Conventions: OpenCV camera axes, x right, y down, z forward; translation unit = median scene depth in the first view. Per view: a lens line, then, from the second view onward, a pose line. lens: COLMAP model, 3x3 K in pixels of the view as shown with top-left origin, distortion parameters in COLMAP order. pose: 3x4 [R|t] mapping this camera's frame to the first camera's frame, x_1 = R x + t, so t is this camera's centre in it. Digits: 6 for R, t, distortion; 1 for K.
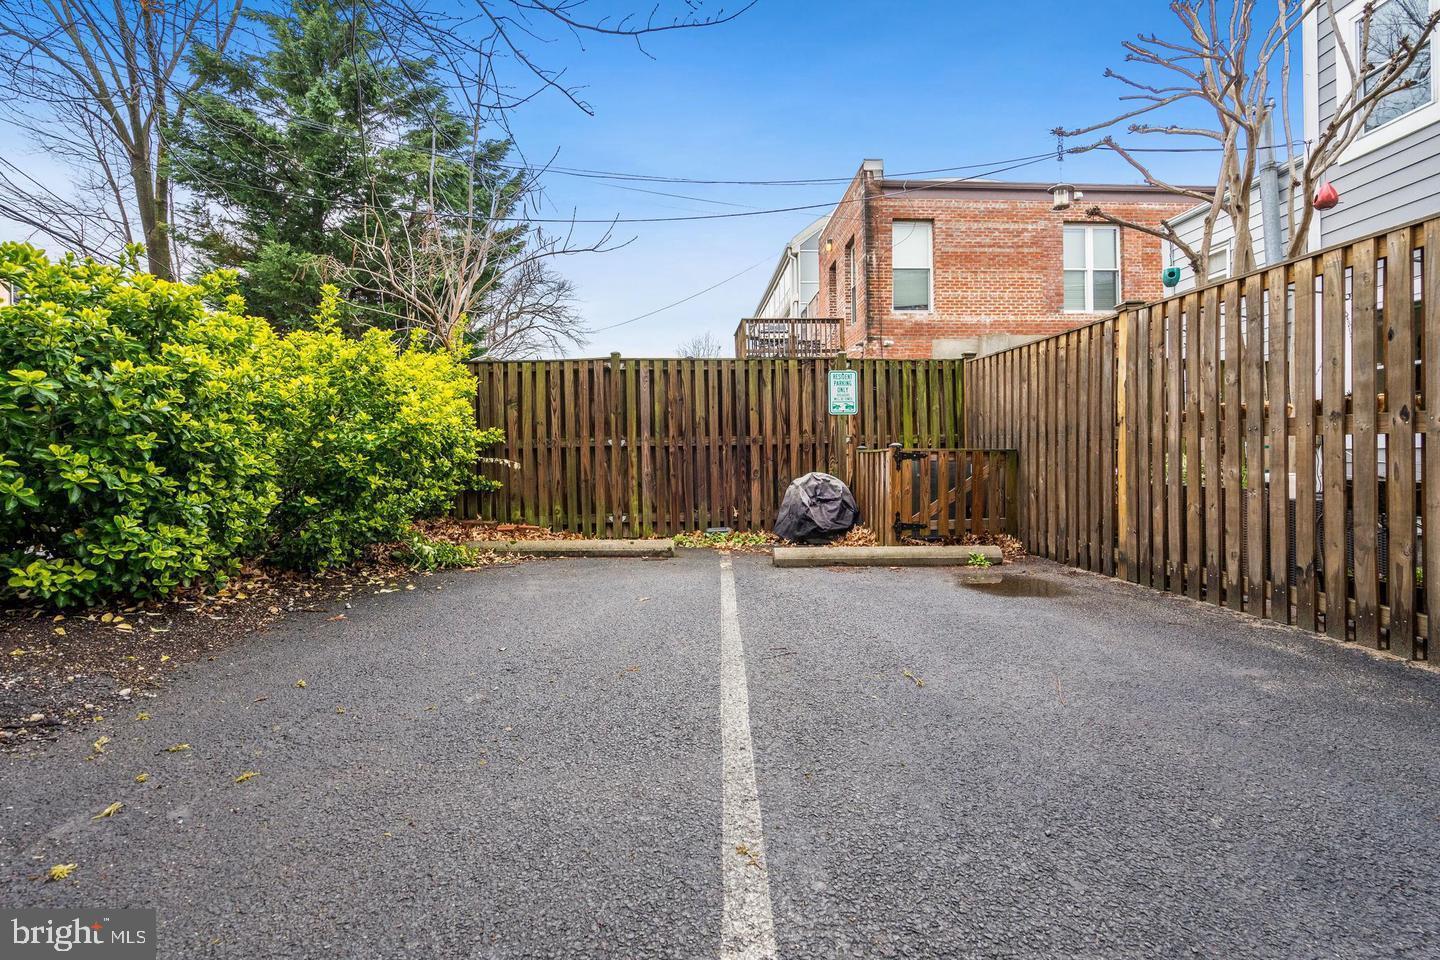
lens RADIAL K [[658.5, 0, 720.1], [0, 658.5, 469.7], [0, 0, 1]] dist [0.000105, 0.000006]
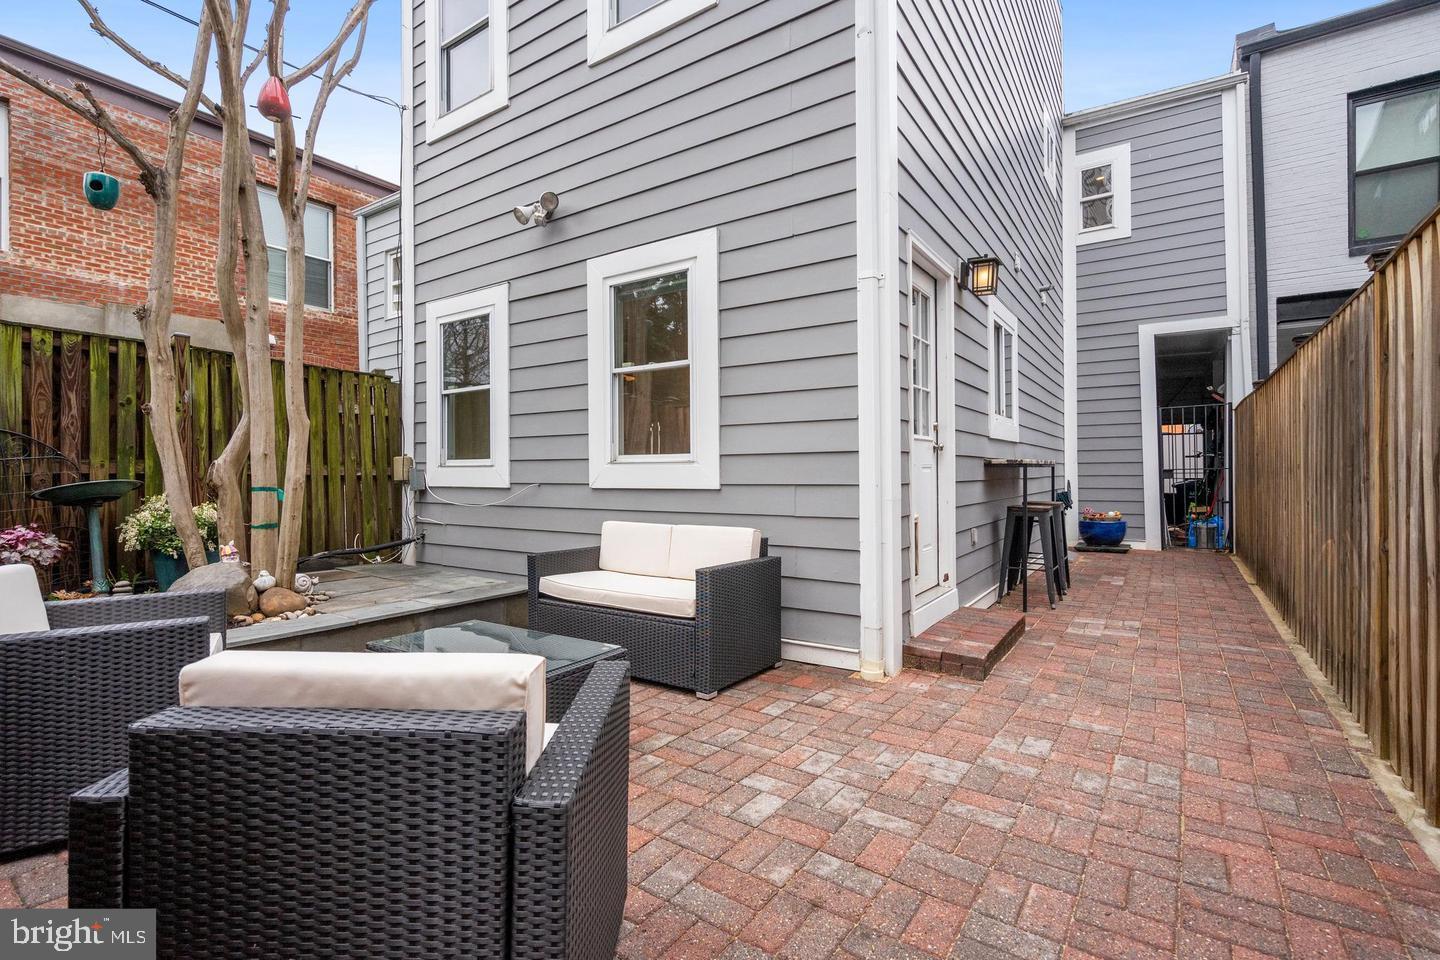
lens RADIAL K [[658.5, 0, 724.3], [0, 658.5, 477.6], [0, 0, 1]] dist [0.000105, 0.000006]
pose [[0.609172, 0.007192, 0.793006, 0.248144], [0.007496, 0.999862, -0.014826, -0.012427], [-0.793003, 0.014975, 0.609034, 0.097471]]
